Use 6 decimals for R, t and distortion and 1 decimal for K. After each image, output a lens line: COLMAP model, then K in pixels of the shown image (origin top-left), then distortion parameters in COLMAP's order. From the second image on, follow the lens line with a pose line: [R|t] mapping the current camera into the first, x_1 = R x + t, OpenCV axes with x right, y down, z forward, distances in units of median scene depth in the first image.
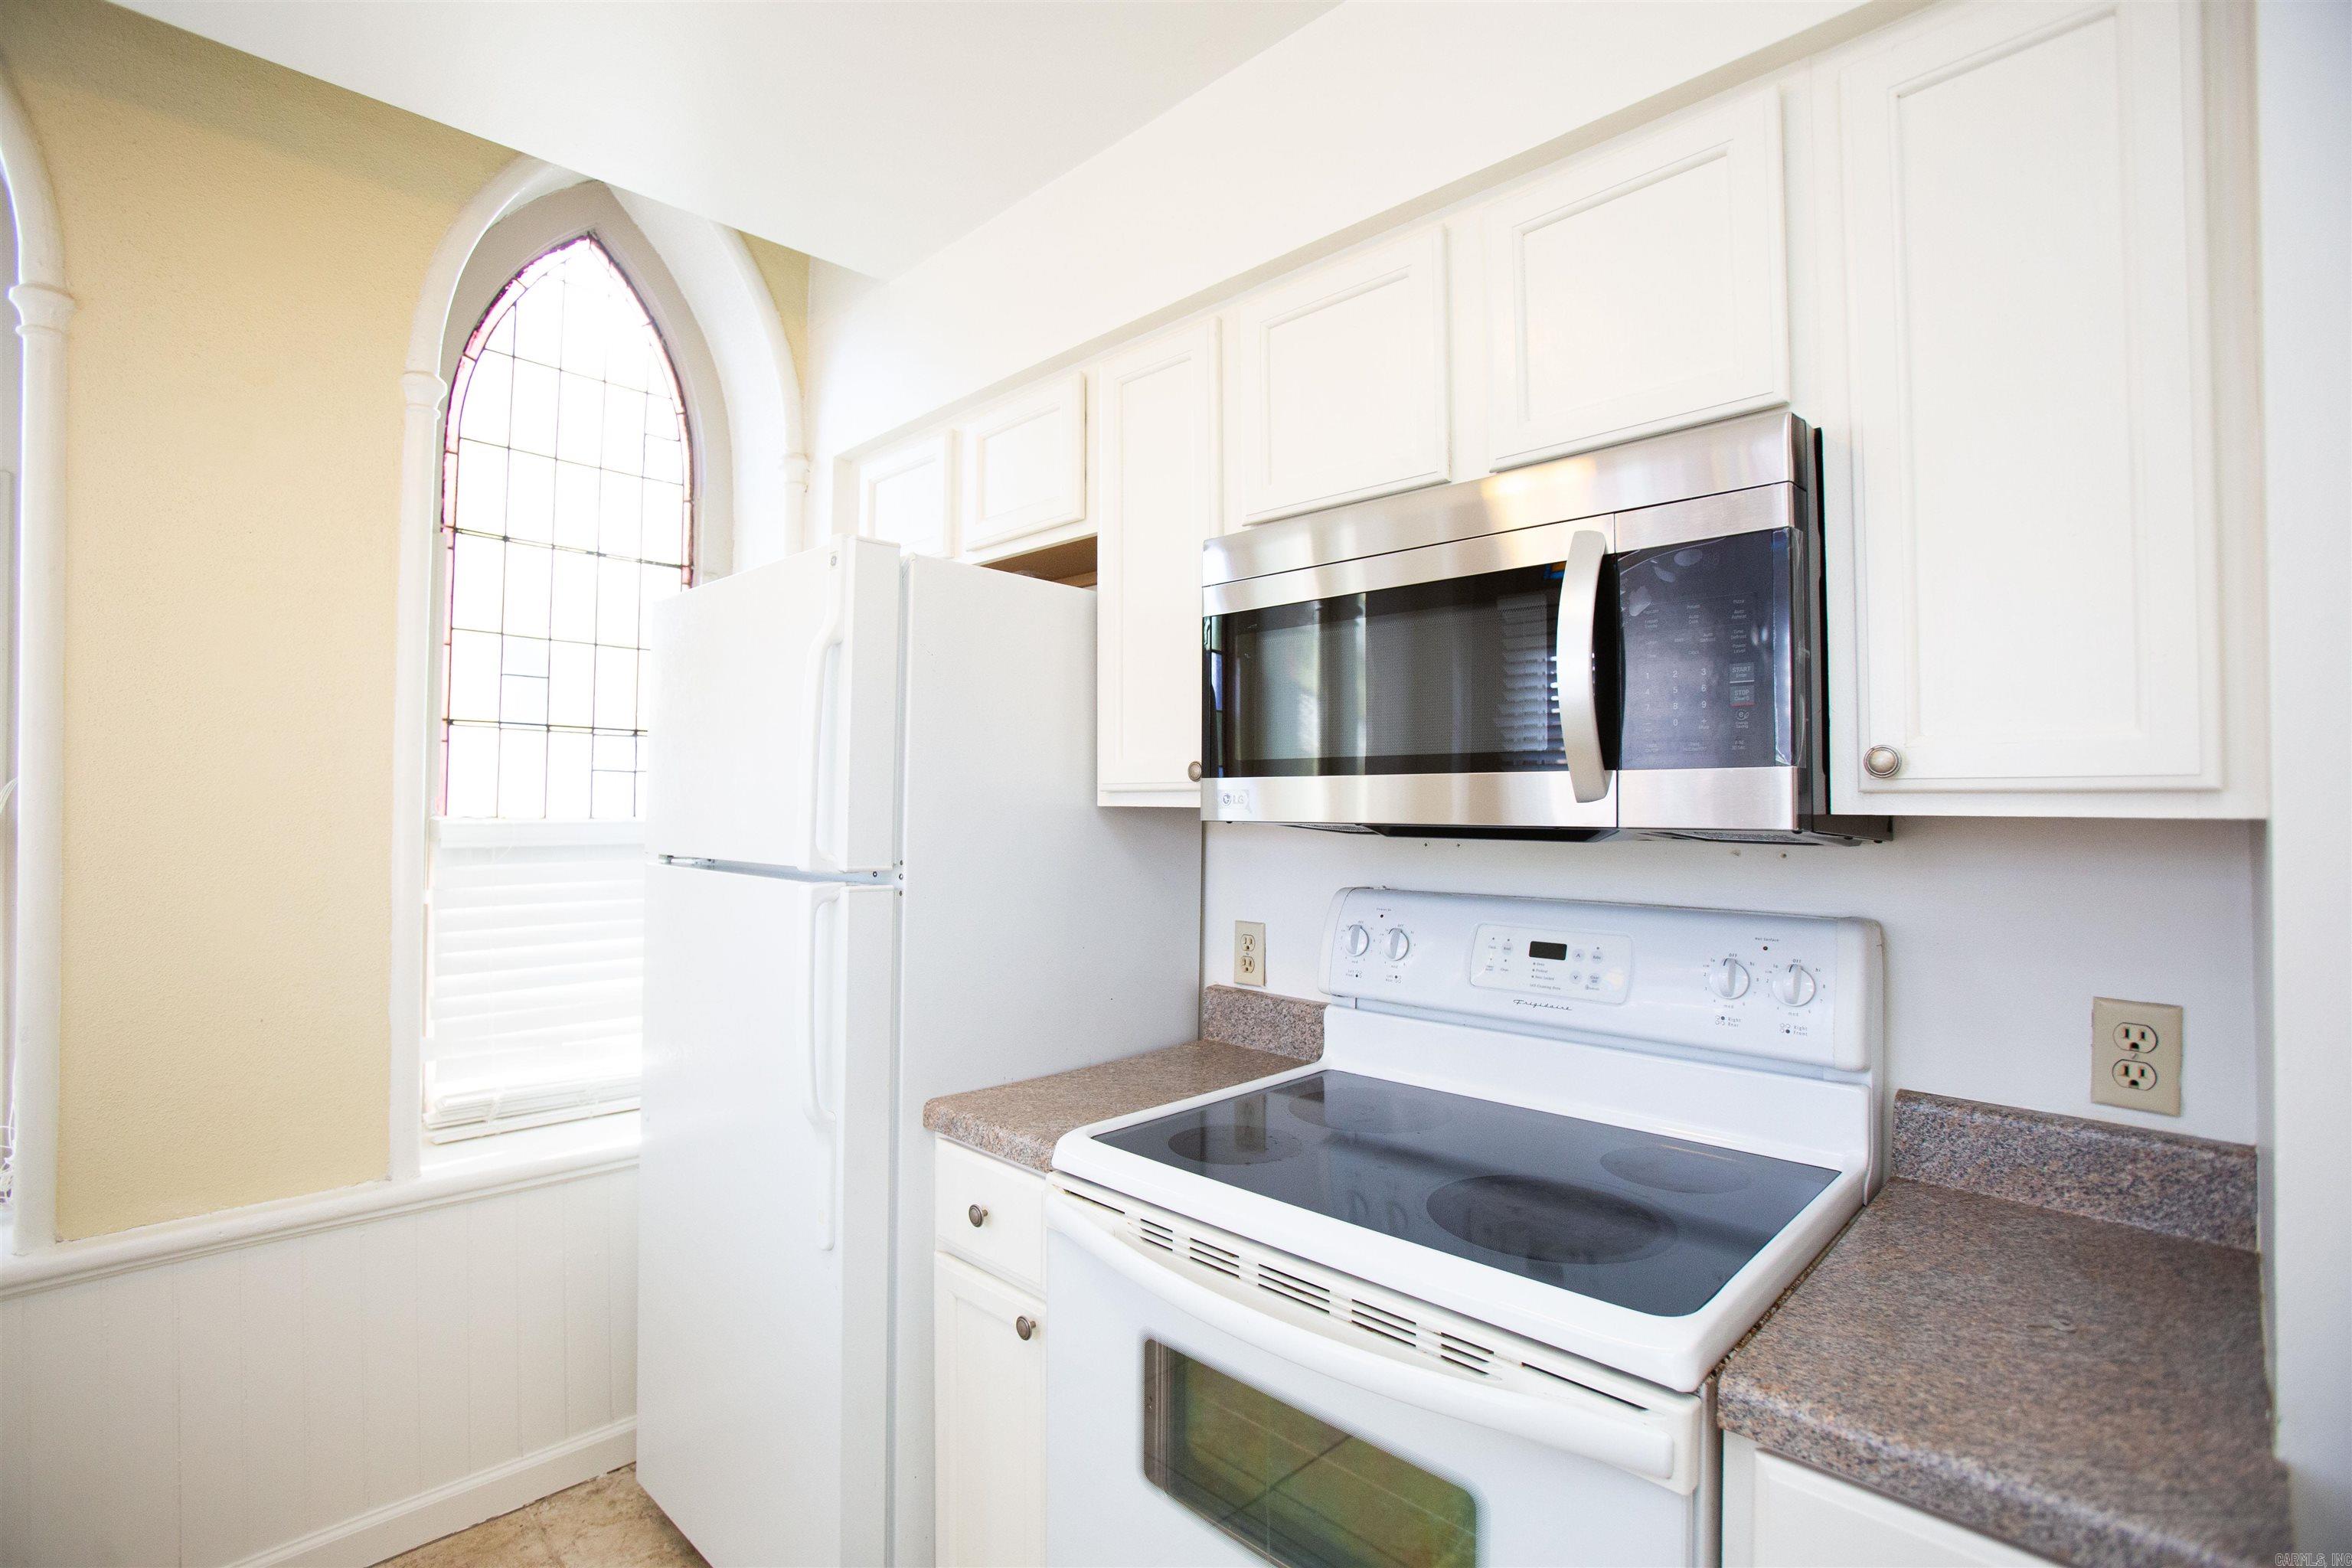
lens RADIAL K [[1098.2, 0, 1131.3], [0, 1098.2, 778.0], [0, 0, 1]] dist [-0.078390, 0.034785]
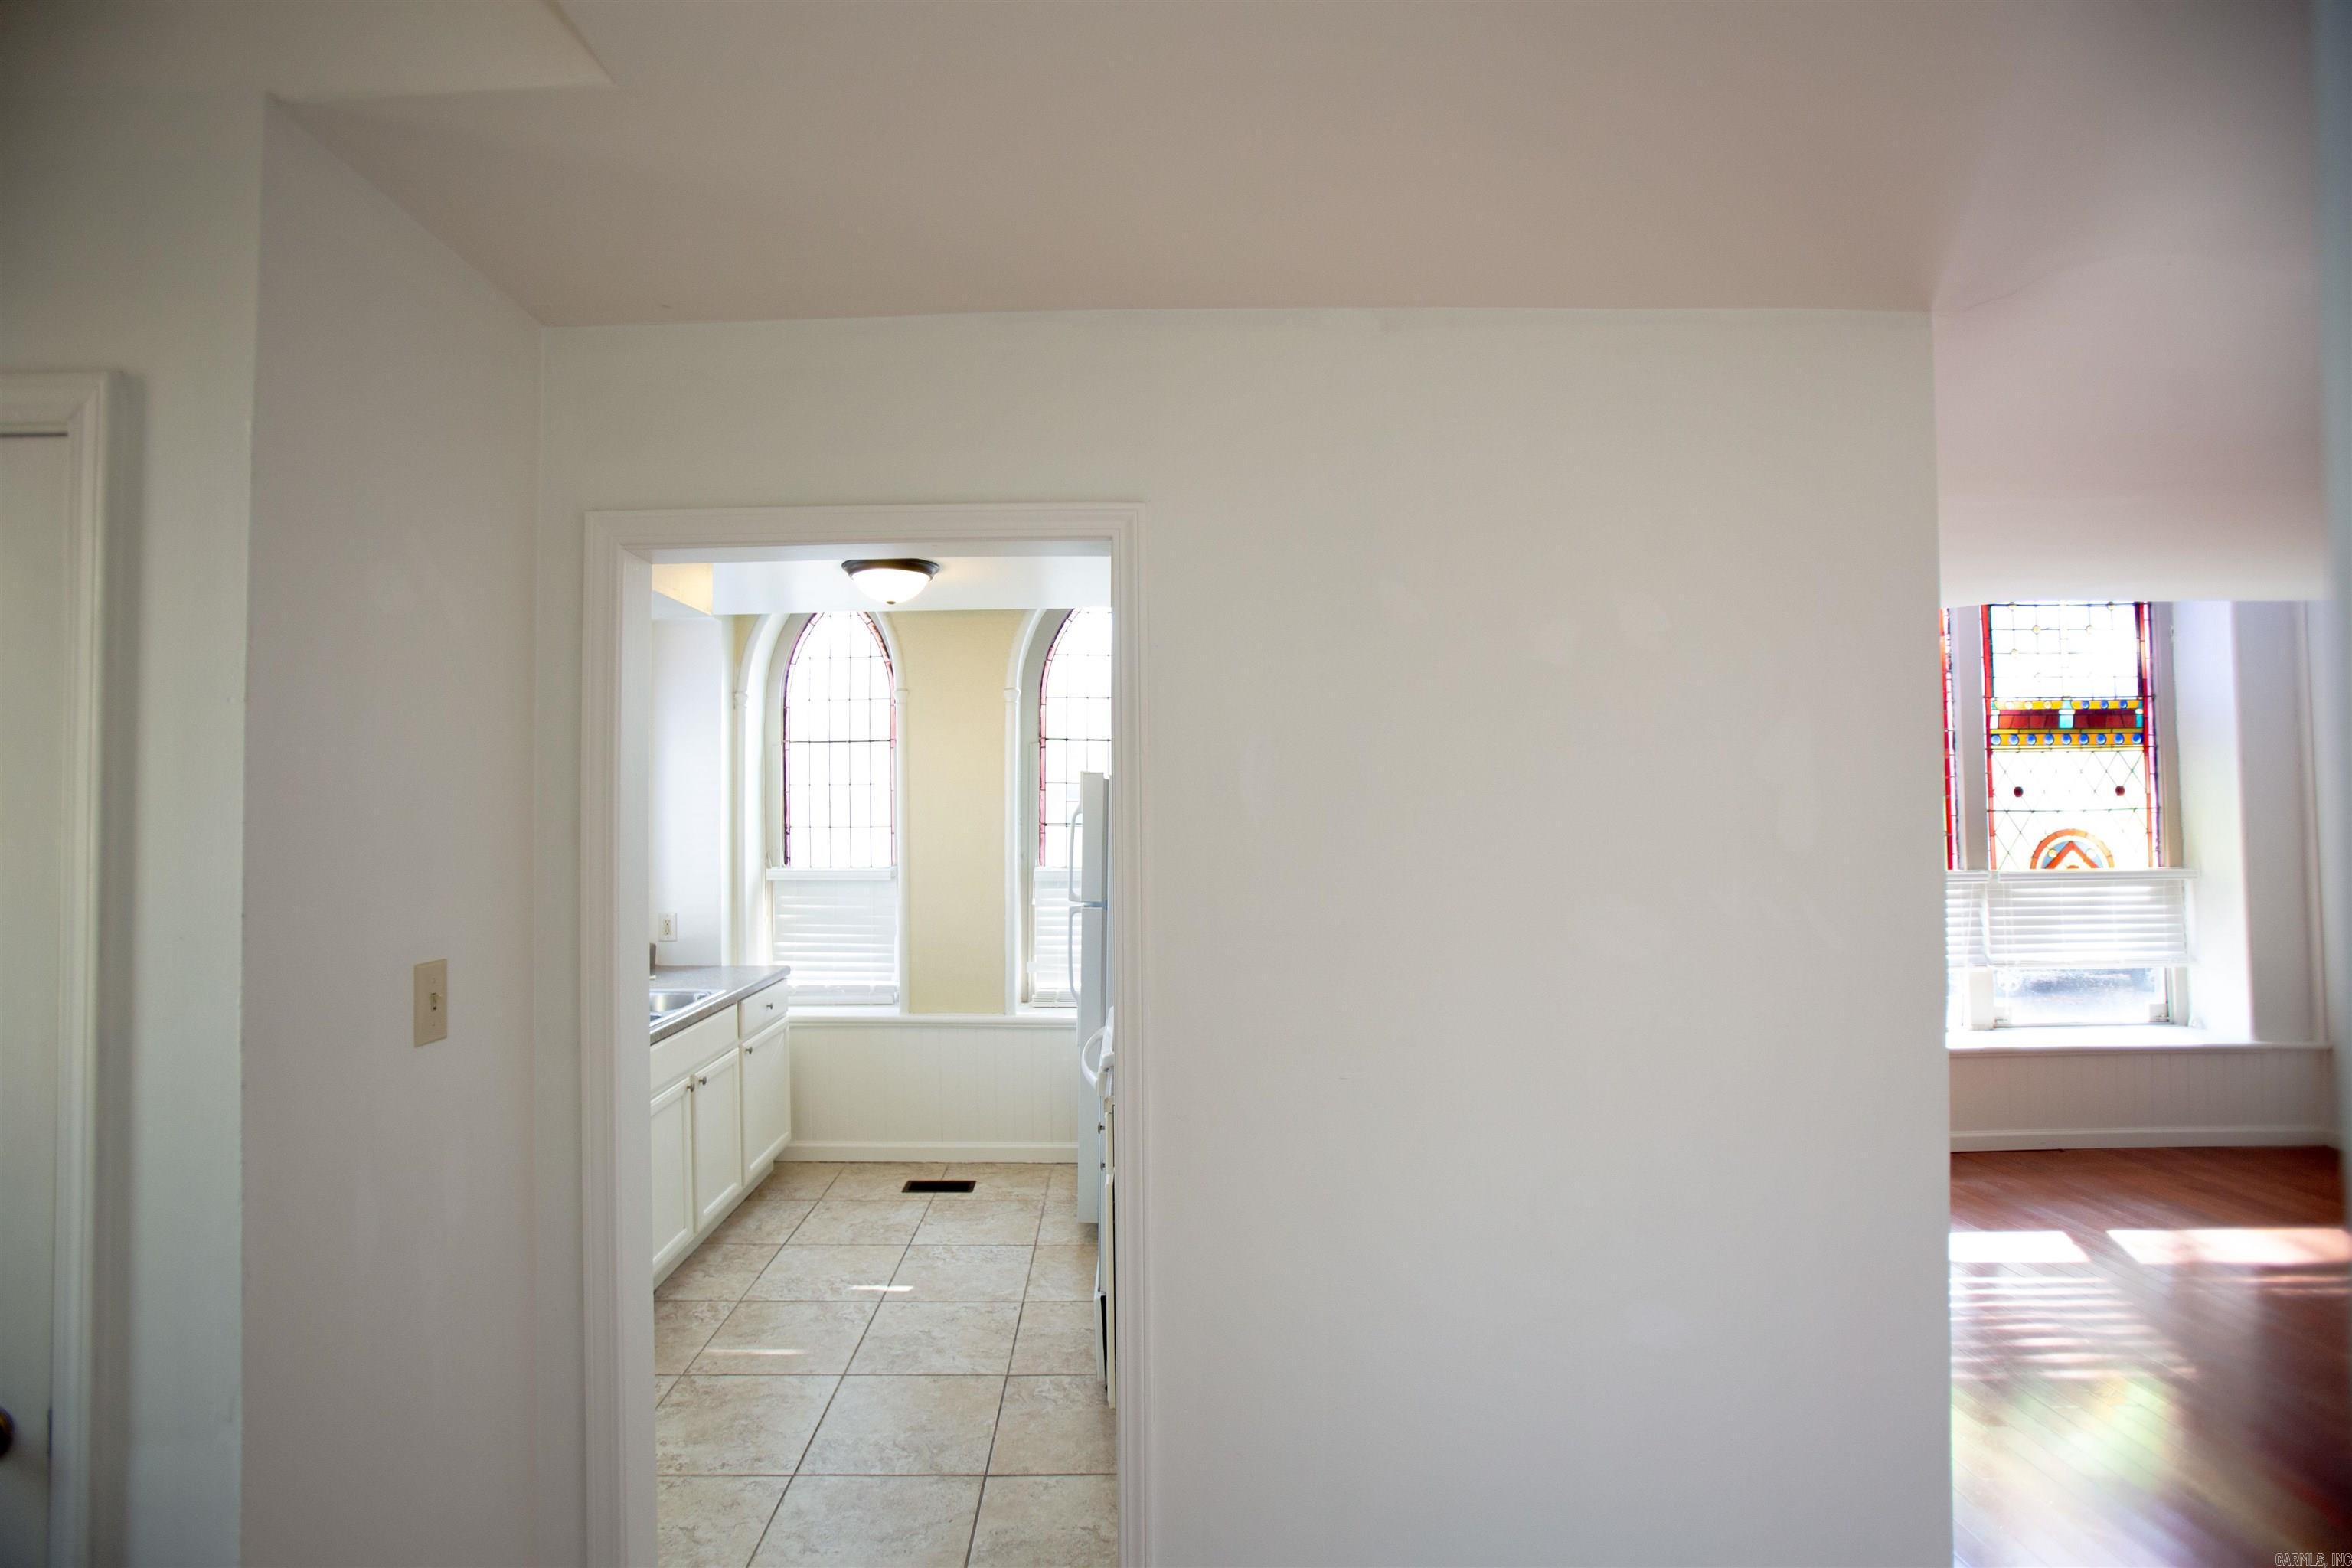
lens RADIAL K [[1098.2, 0, 1131.3], [0, 1098.2, 778.0], [0, 0, 1]] dist [-0.078390, 0.034785]
pose [[0.713393, -0.025905, -0.700285, 1.297162], [0.022951, 0.999644, -0.013599, -0.133651], [0.700388, -0.006370, 0.713734, -0.615656]]
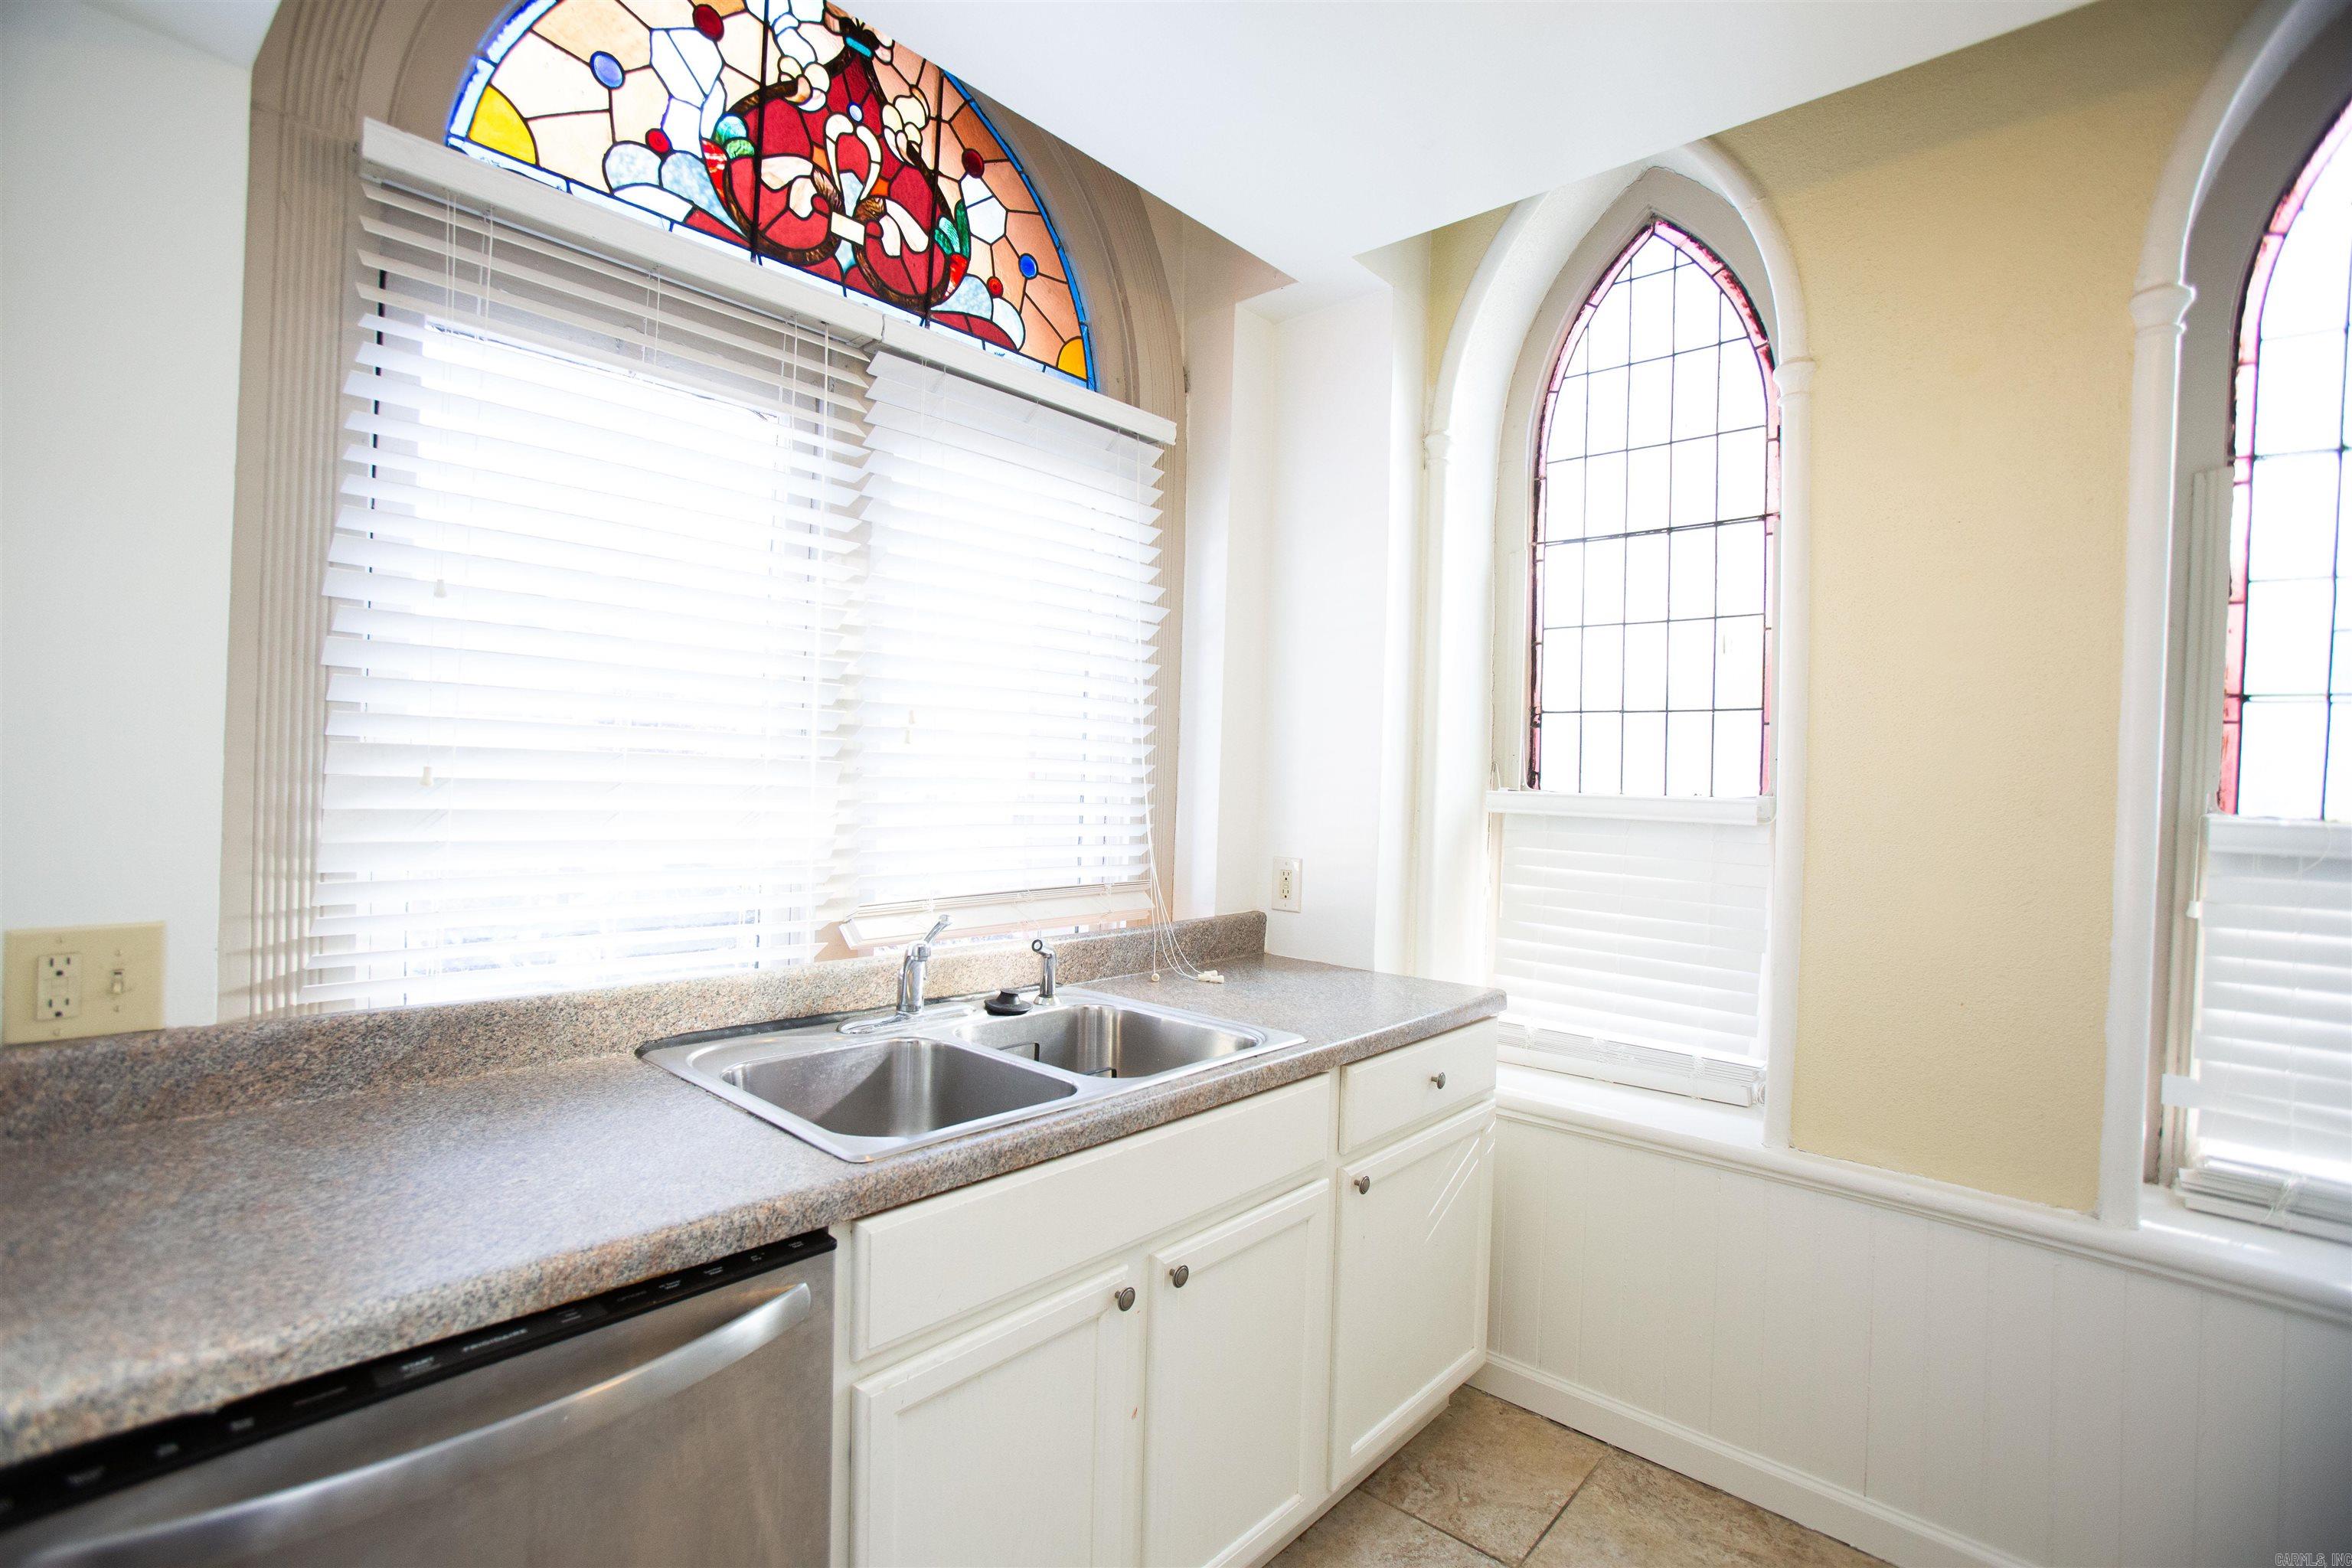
lens RADIAL K [[1098.2, 0, 1131.3], [0, 1098.2, 778.0], [0, 0, 1]] dist [-0.078390, 0.034785]
pose [[0.044129, -0.000370, -0.999026, 0.135751], [-0.013111, 0.999914, -0.000949, 0.022564], [0.998940, 0.013140, 0.044121, 0.146469]]
